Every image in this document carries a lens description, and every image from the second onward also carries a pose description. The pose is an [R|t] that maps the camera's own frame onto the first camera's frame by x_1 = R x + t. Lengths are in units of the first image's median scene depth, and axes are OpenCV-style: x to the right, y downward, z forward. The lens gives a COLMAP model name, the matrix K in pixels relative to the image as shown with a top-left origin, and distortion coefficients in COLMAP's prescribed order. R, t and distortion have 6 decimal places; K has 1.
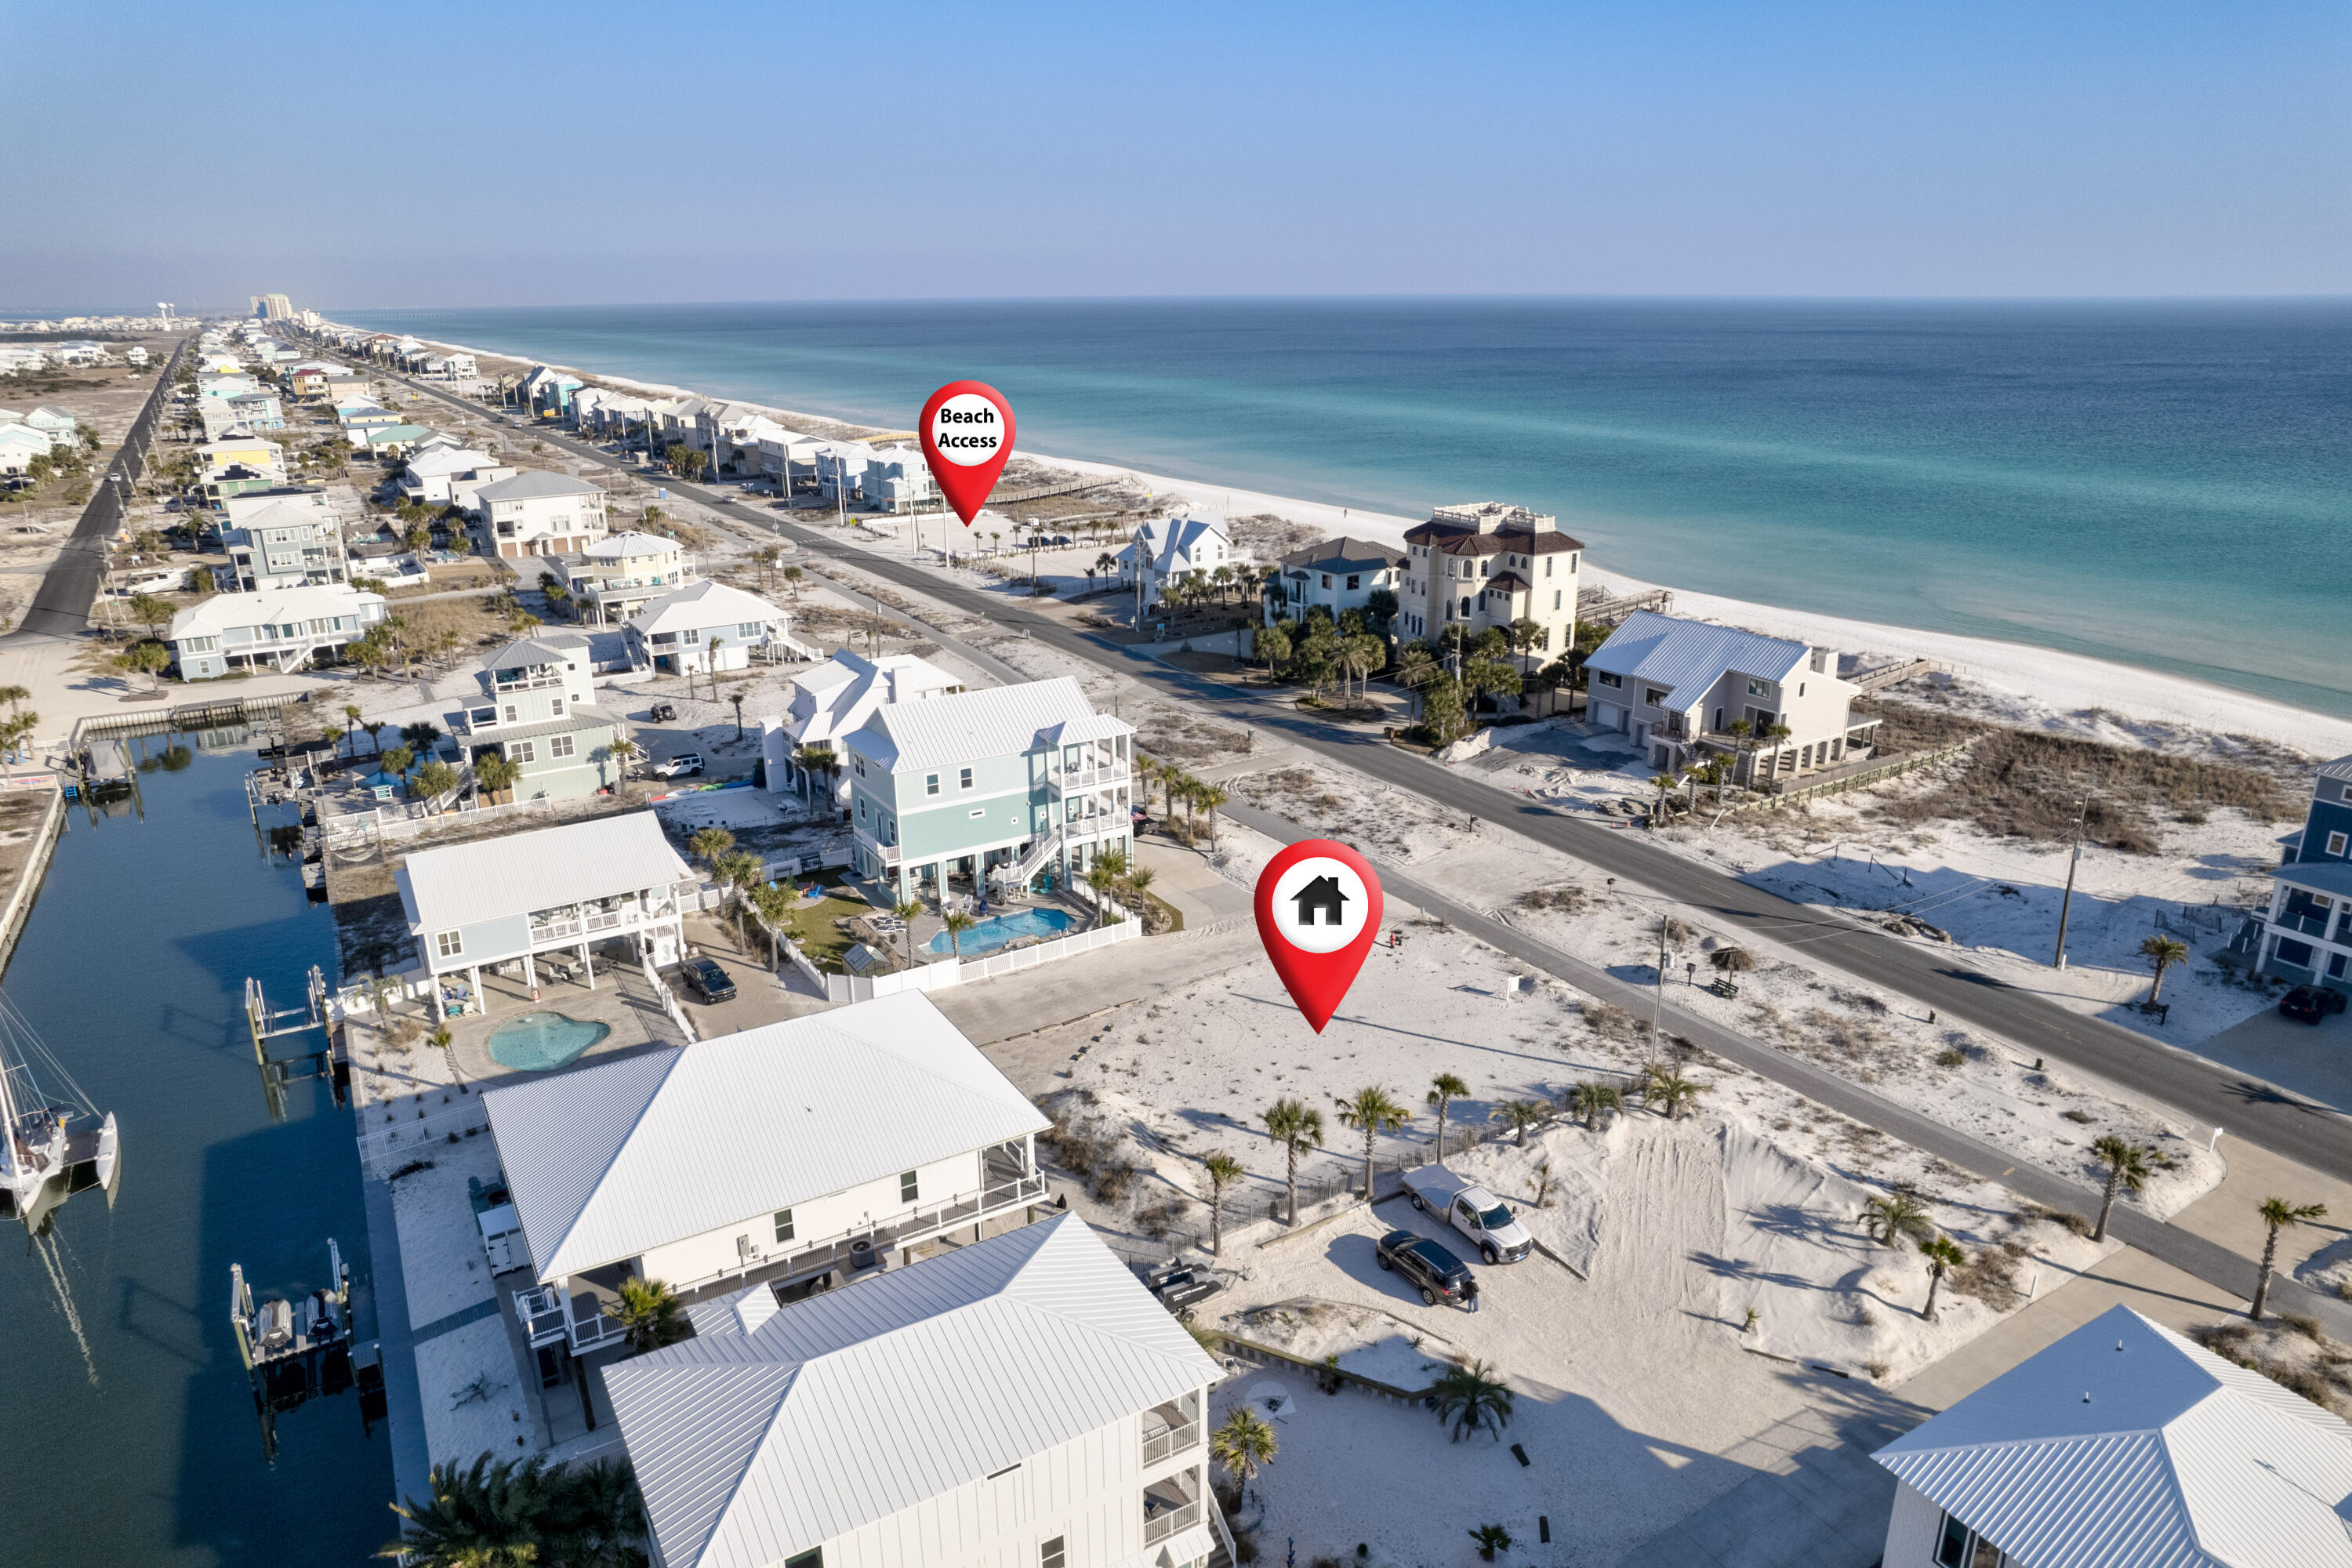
lens RADIAL K [[1506.8, 0, 1177.8], [0, 1506.8, 794.8], [0, 0, 1]] dist [-0.074332, 0.063237]
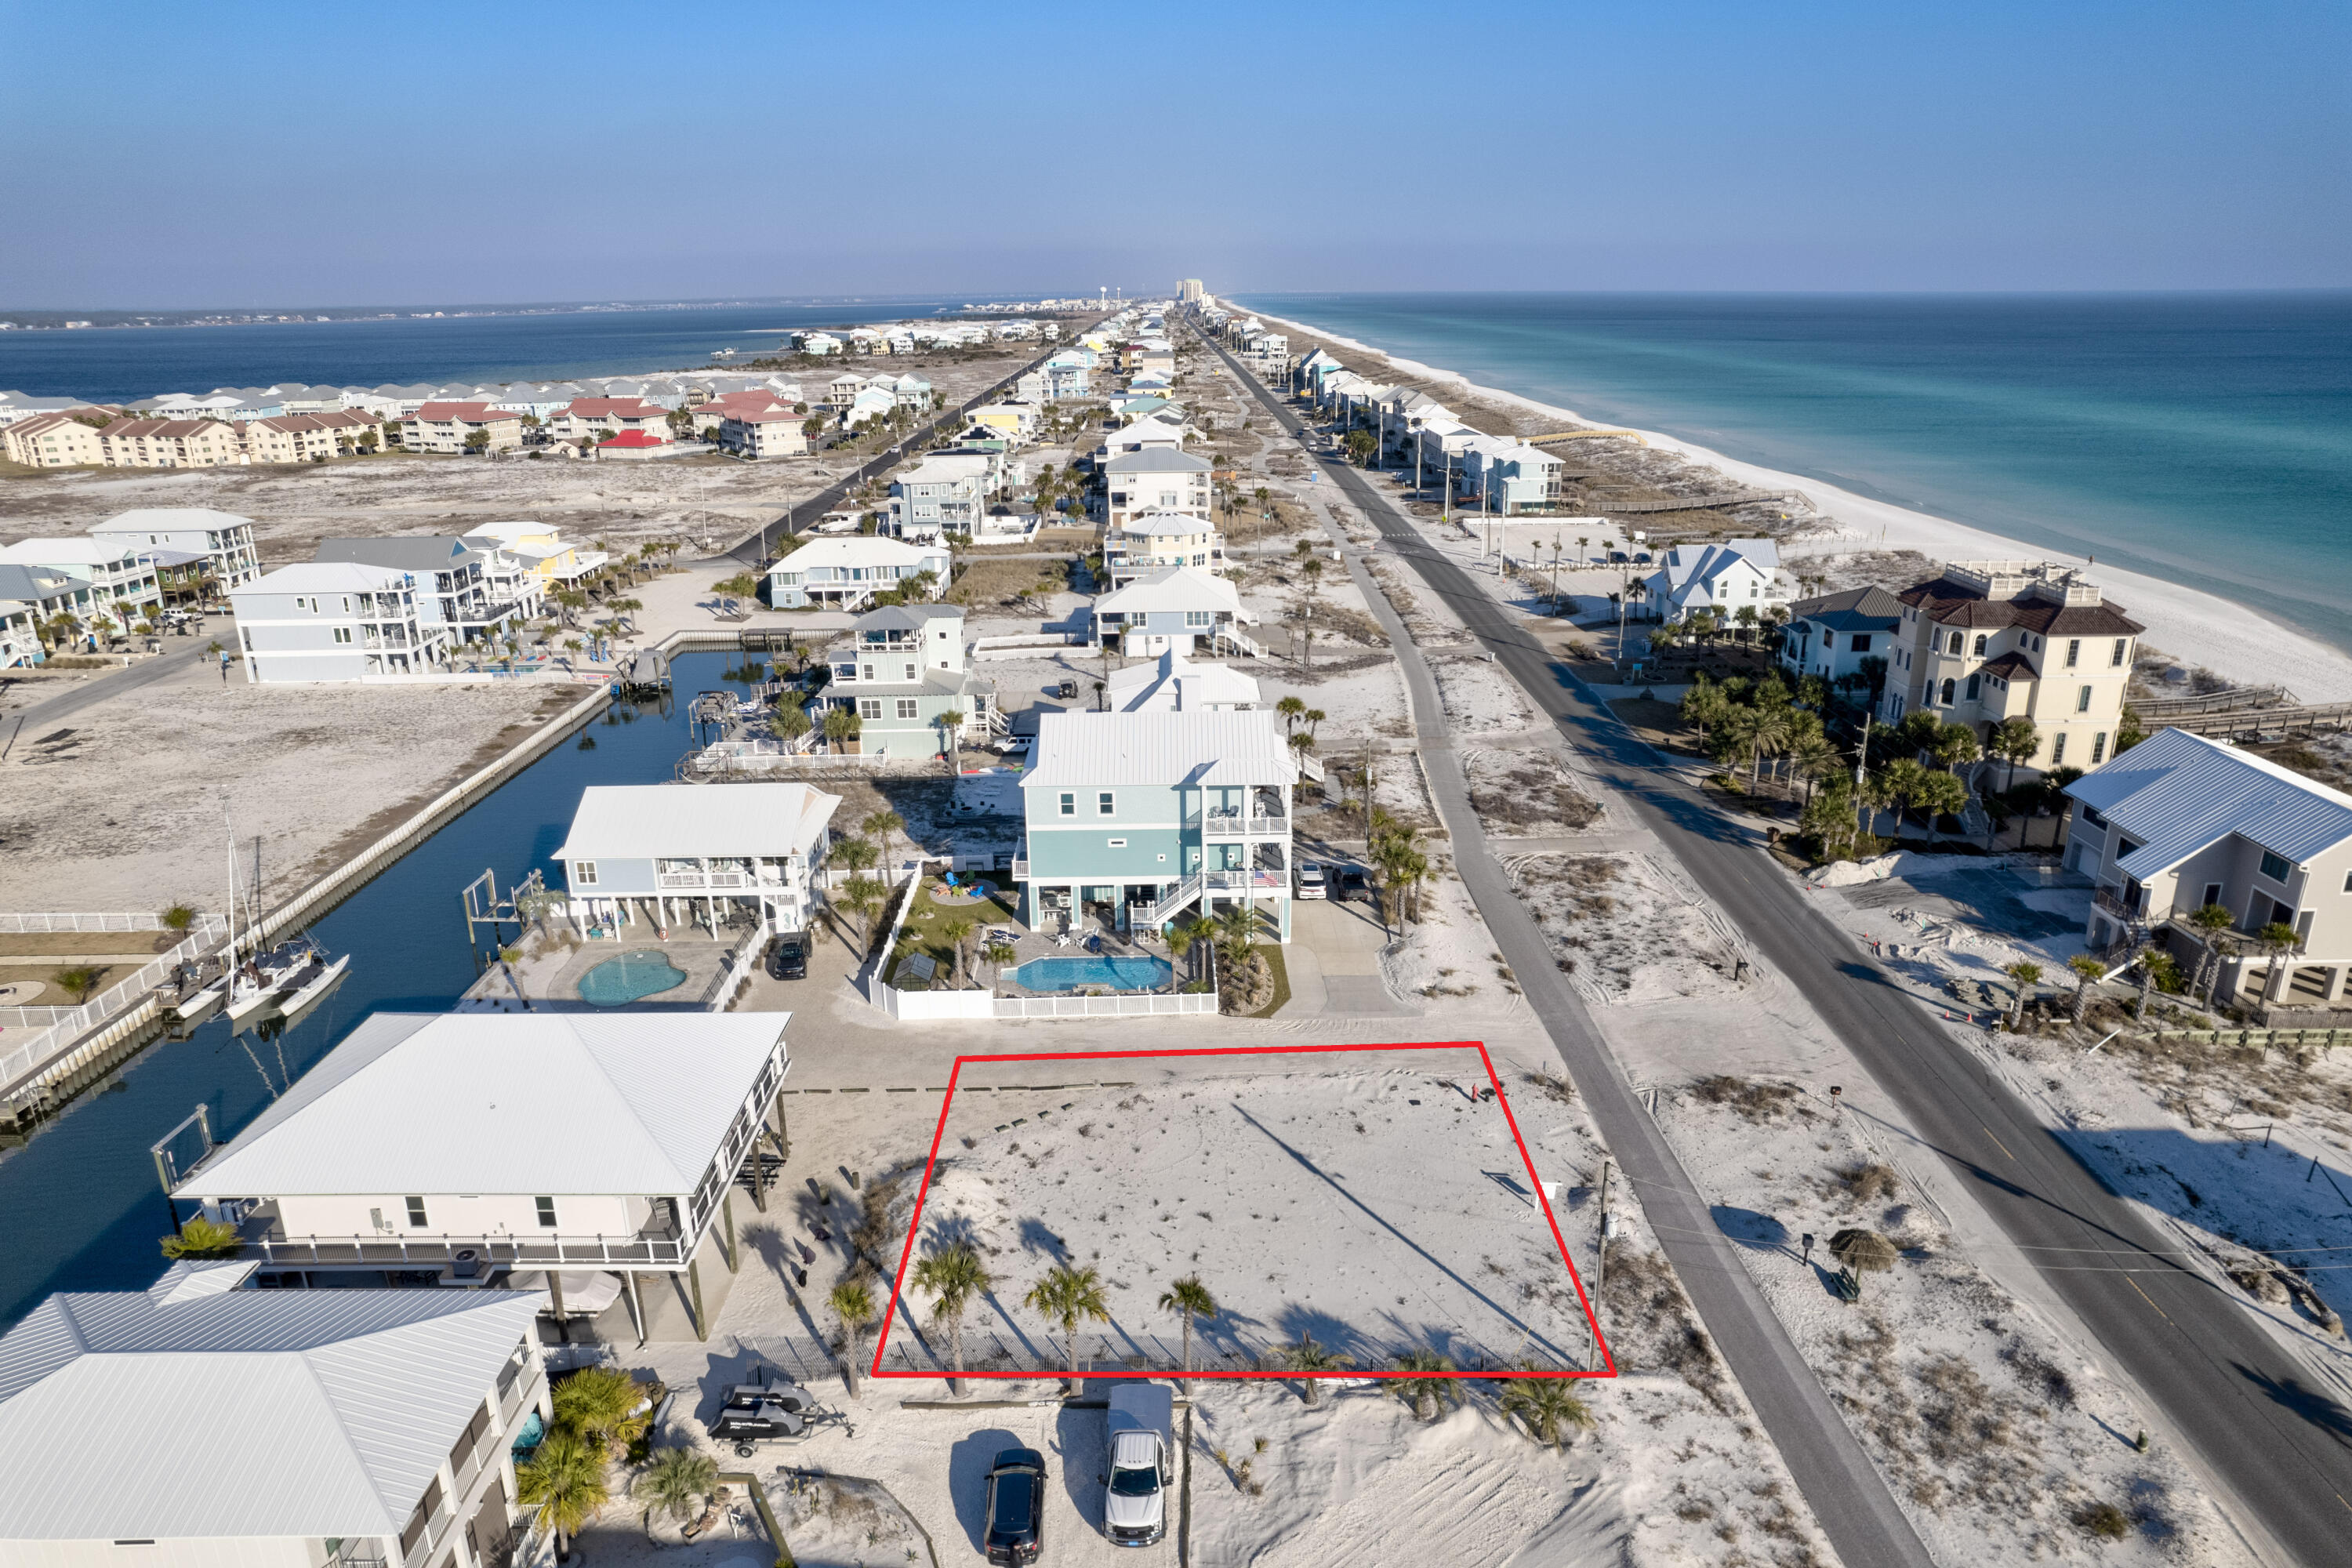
lens RADIAL K [[1506.8, 0, 1177.8], [0, 1506.8, 794.8], [0, 0, 1]] dist [-0.074332, 0.063237]
pose [[0.854371, 0.164358, -0.492987, 0.291492], [-0.161168, 0.985694, 0.049311, -0.056858], [0.494039, 0.037324, 0.868638, 0.174281]]
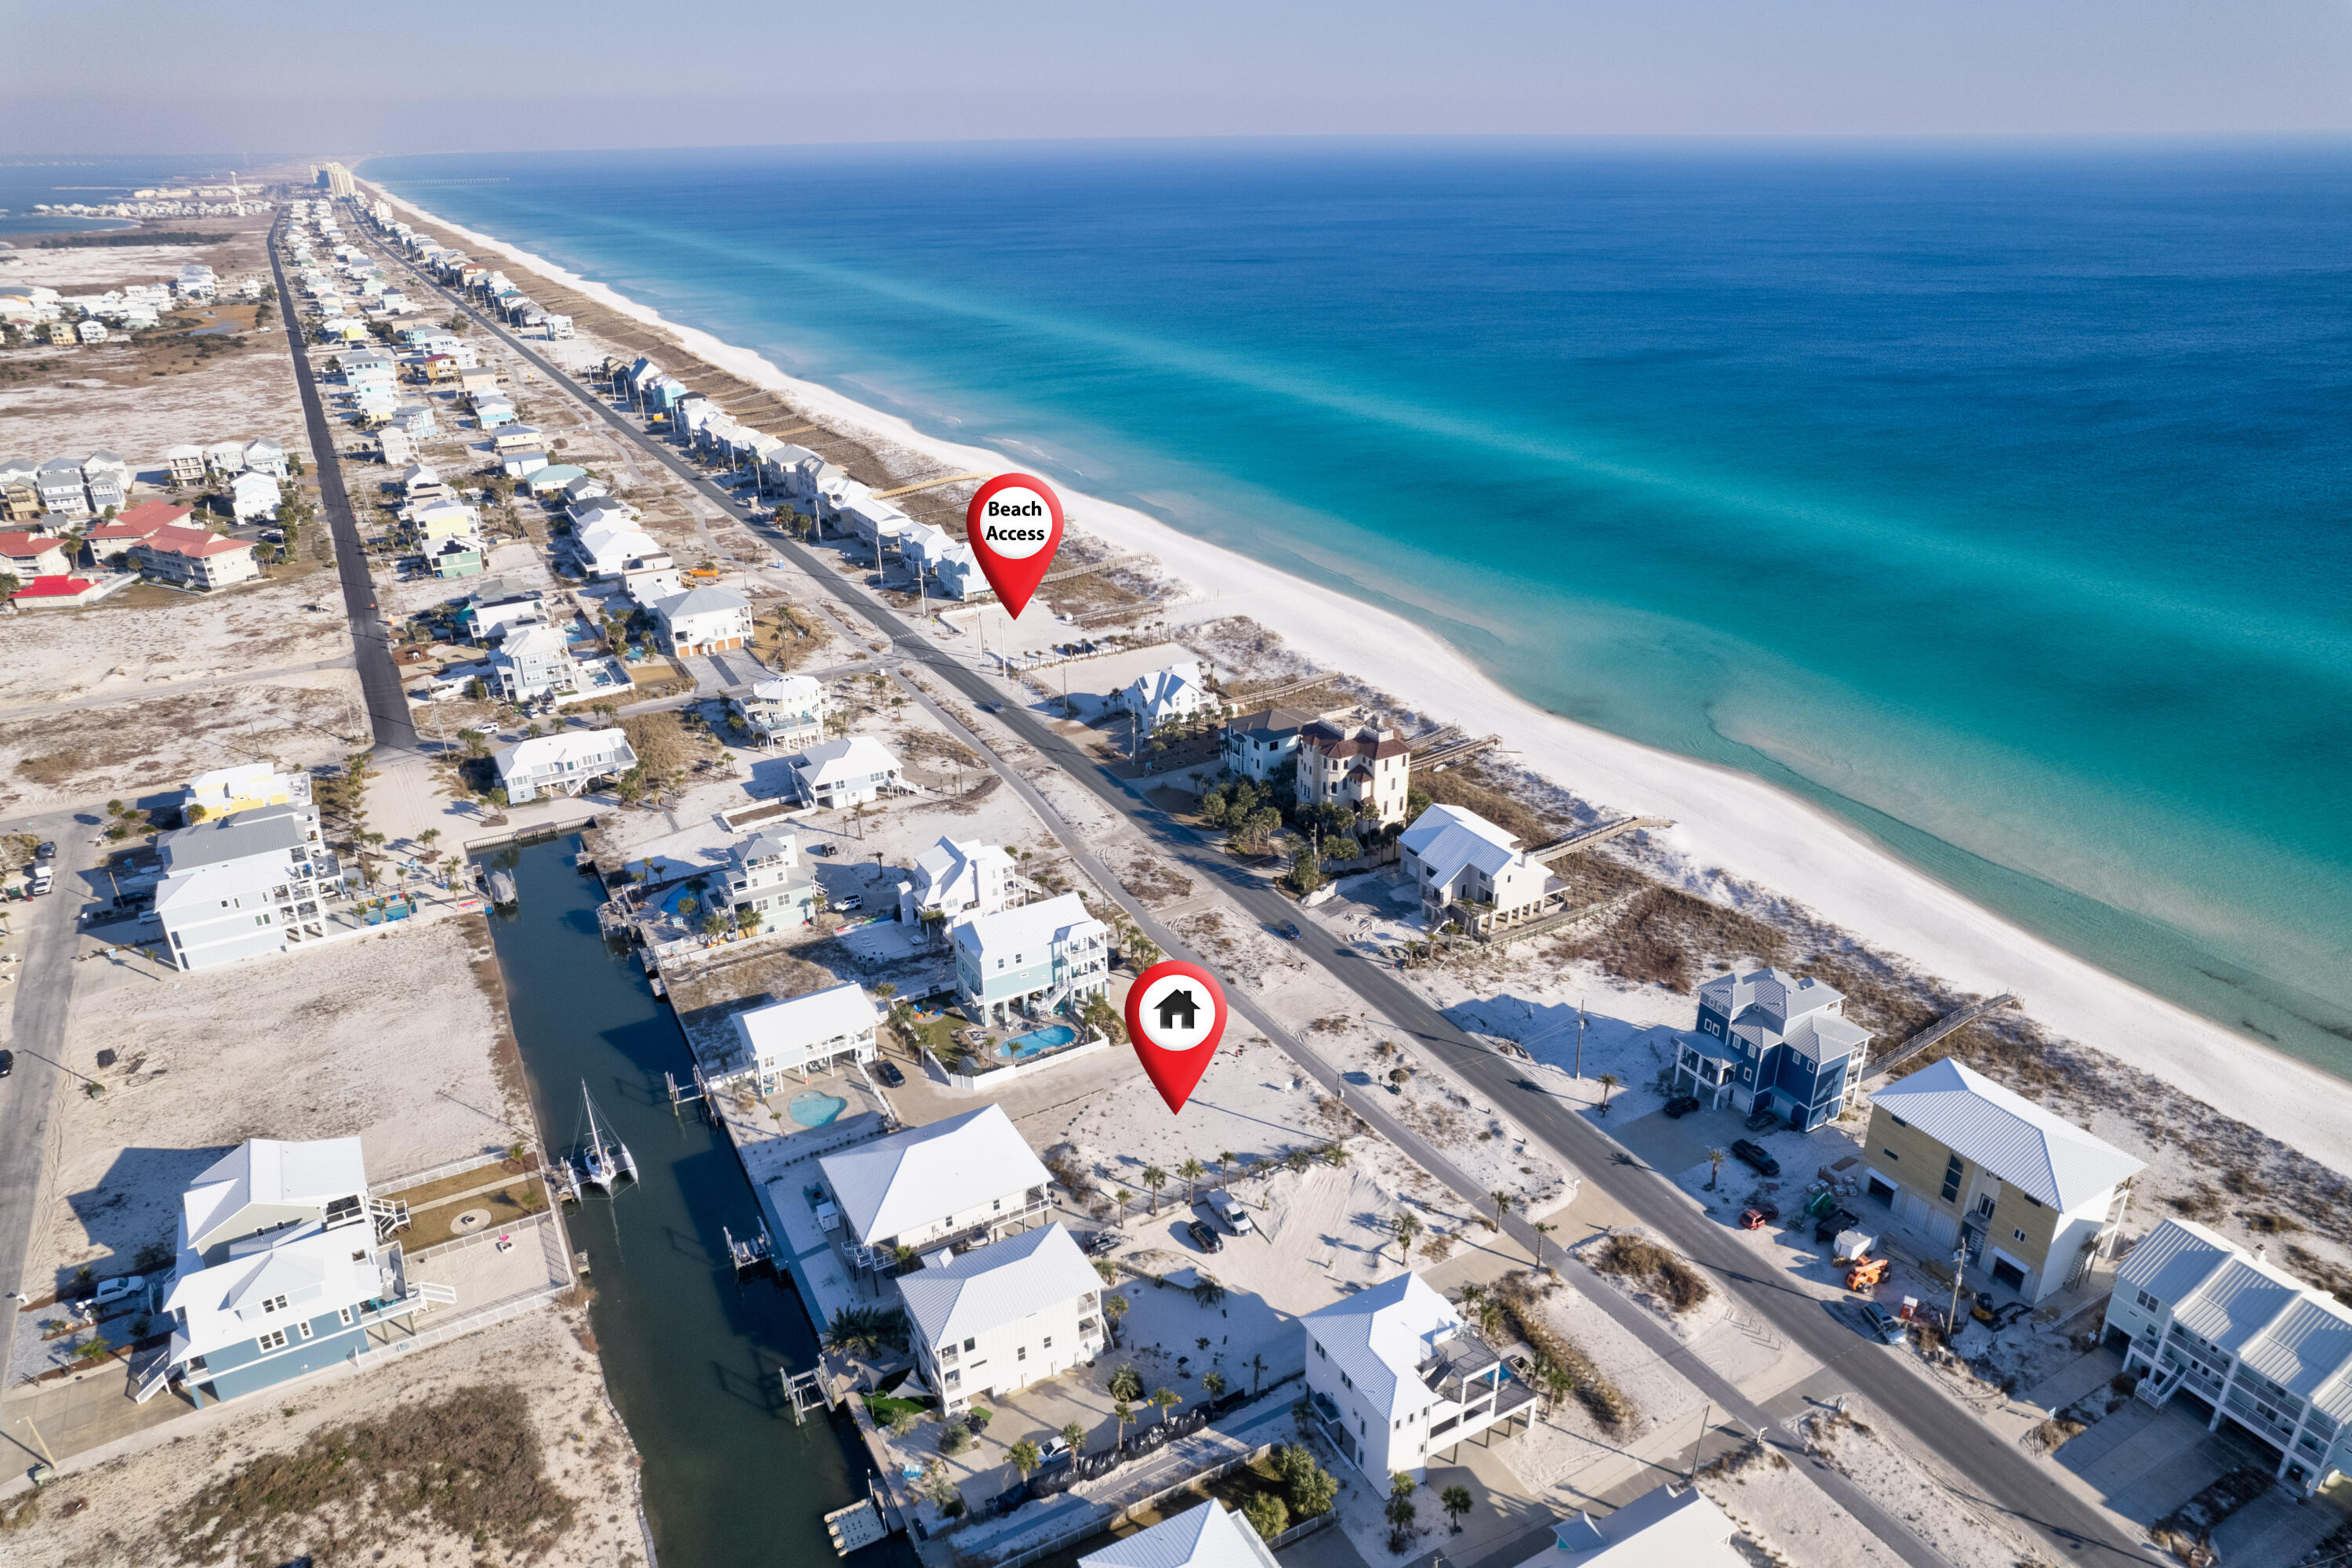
lens RADIAL K [[1506.8, 0, 1177.8], [0, 1506.8, 794.8], [0, 0, 1]] dist [-0.074332, 0.063237]
pose [[0.999355, 0.010970, -0.034196, 0.100506], [-0.007610, 0.995266, 0.096891, -0.329479], [0.035096, -0.096568, 0.994707, -0.703259]]
